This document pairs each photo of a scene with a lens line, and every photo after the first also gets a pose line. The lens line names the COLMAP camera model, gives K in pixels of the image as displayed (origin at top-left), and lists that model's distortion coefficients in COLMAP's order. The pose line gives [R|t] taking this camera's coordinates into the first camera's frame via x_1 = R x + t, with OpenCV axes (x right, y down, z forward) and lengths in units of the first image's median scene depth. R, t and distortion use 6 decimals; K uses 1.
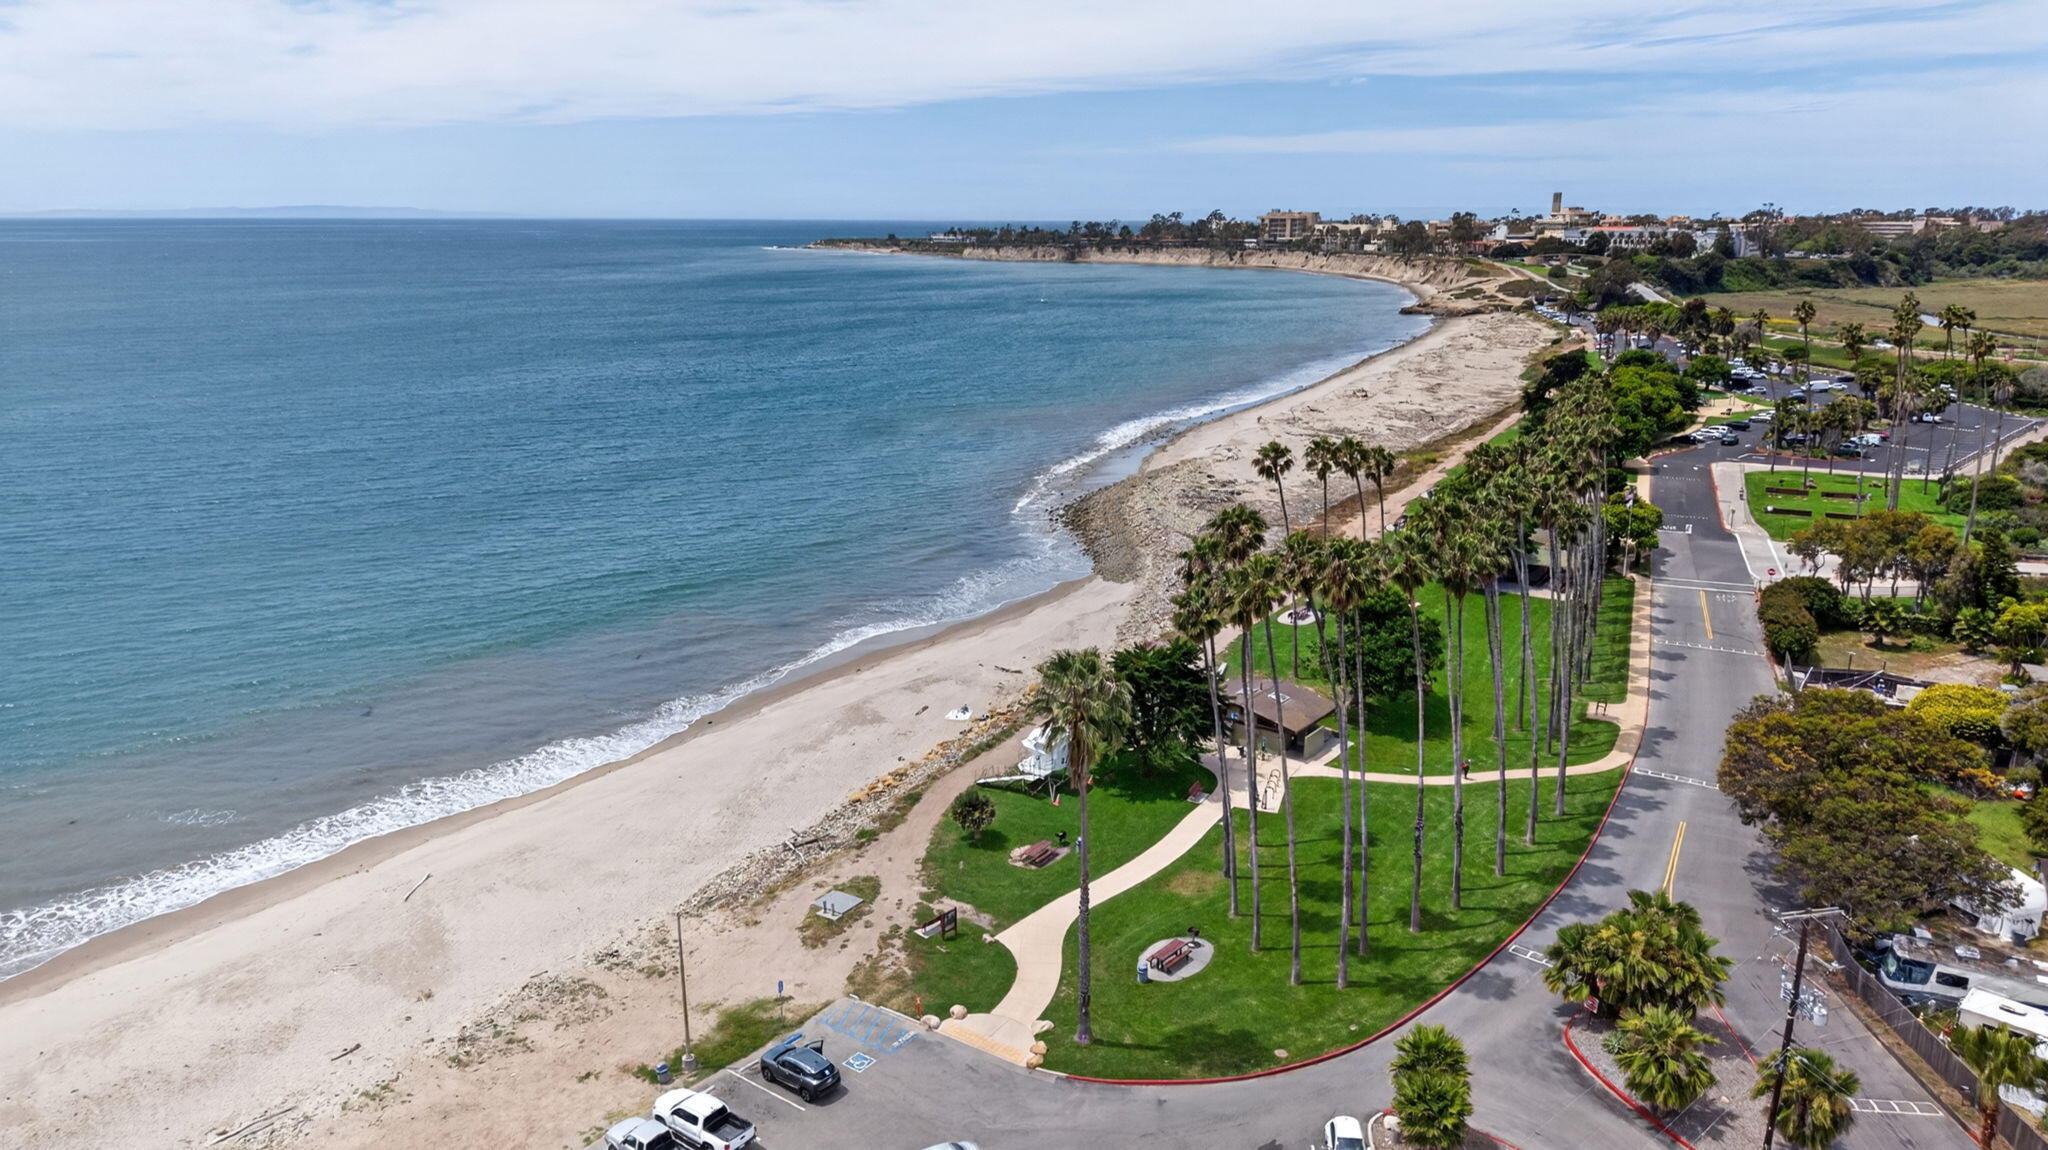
lens RADIAL K [[1516.3, 0, 1024.0], [0, 1516.3, 575.0], [0, 0, 1]] dist [0.002933, 0.000650]
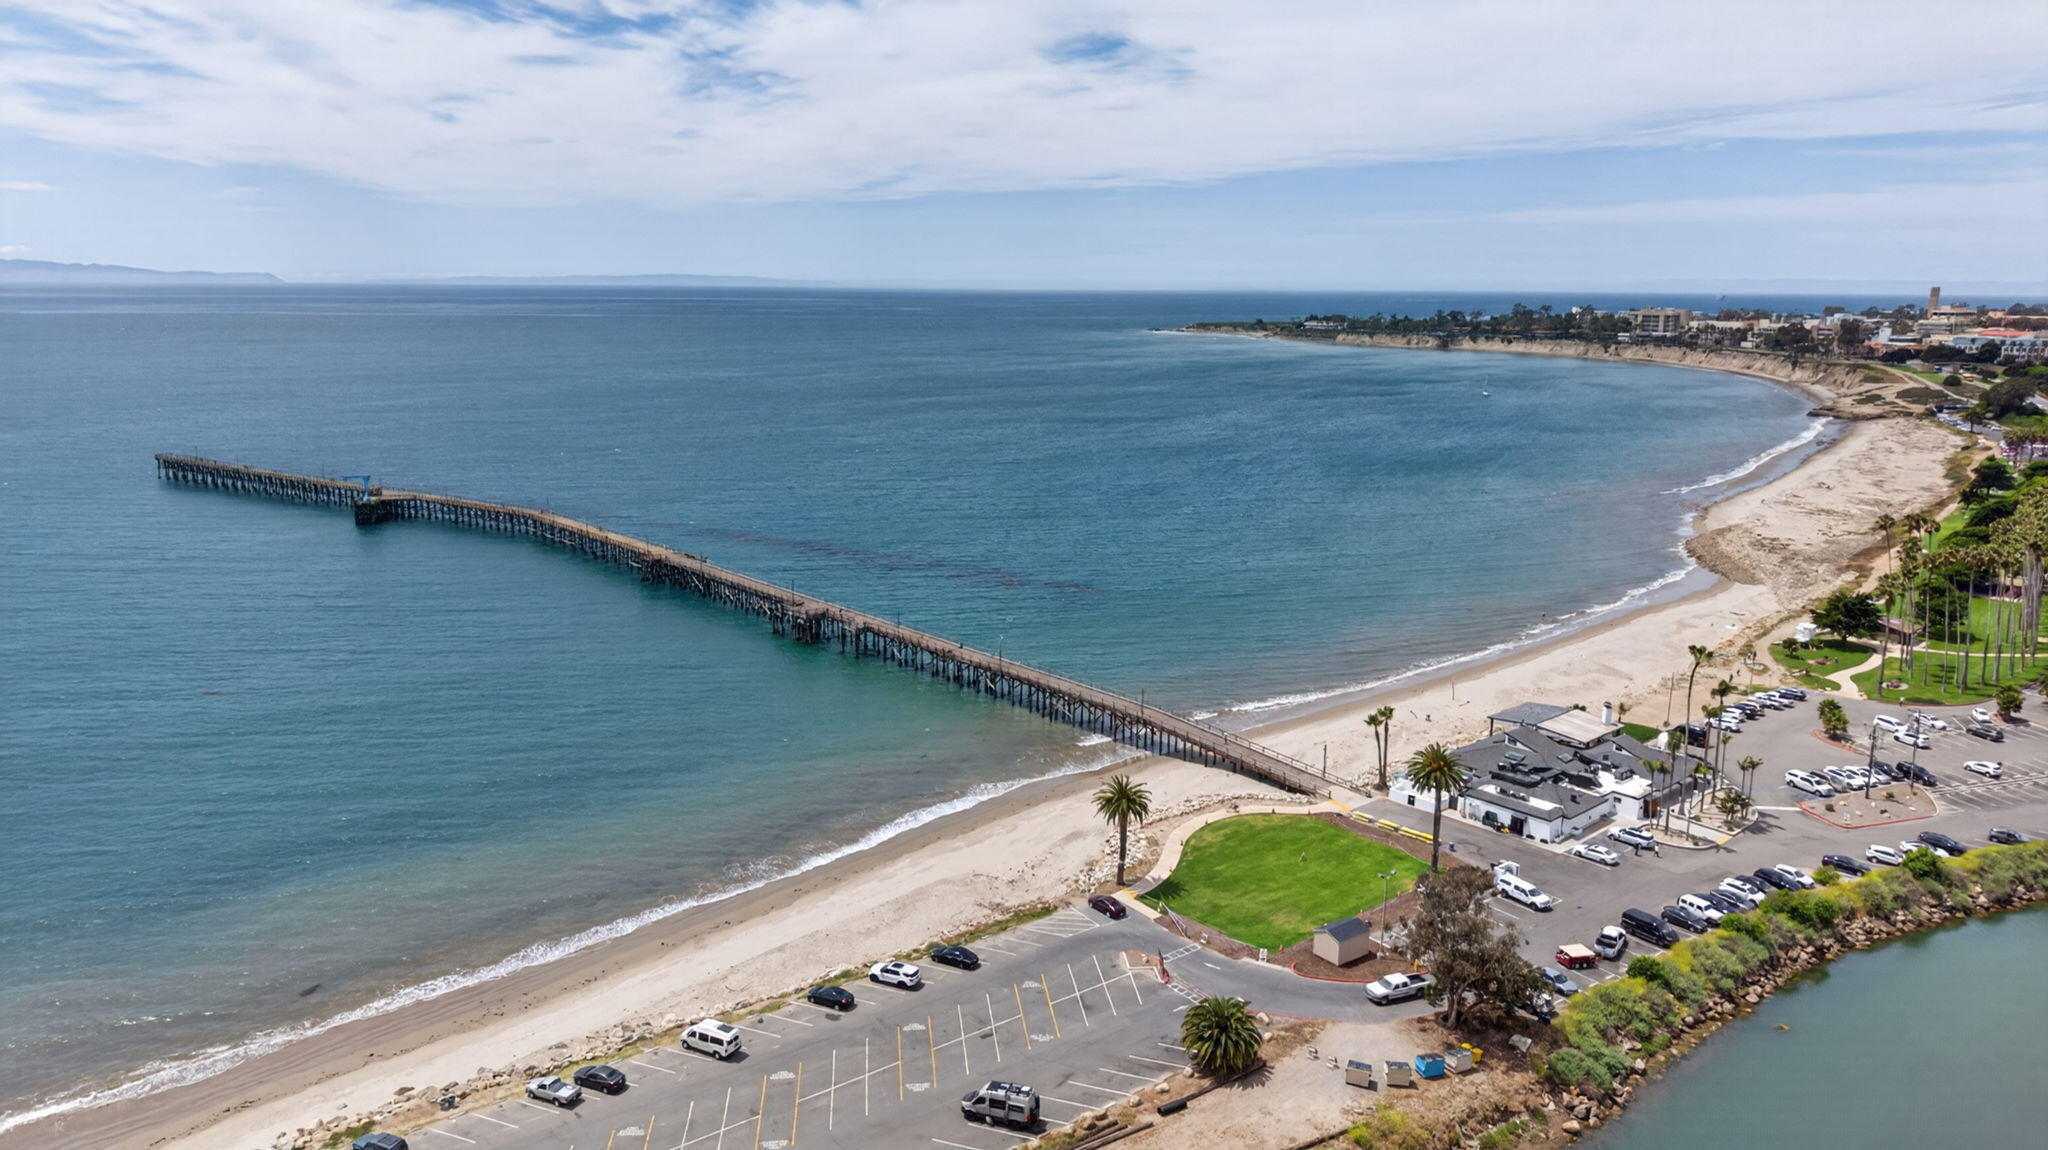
lens RADIAL K [[1516.3, 0, 1024.0], [0, 1516.3, 575.0], [0, 0, 1]] dist [0.002933, 0.000650]
pose [[0.980770, 0.050040, -0.188641, -0.079835], [-0.058305, 0.997555, -0.038519, 0.020190], [0.186252, 0.048778, 0.981290, -0.171287]]
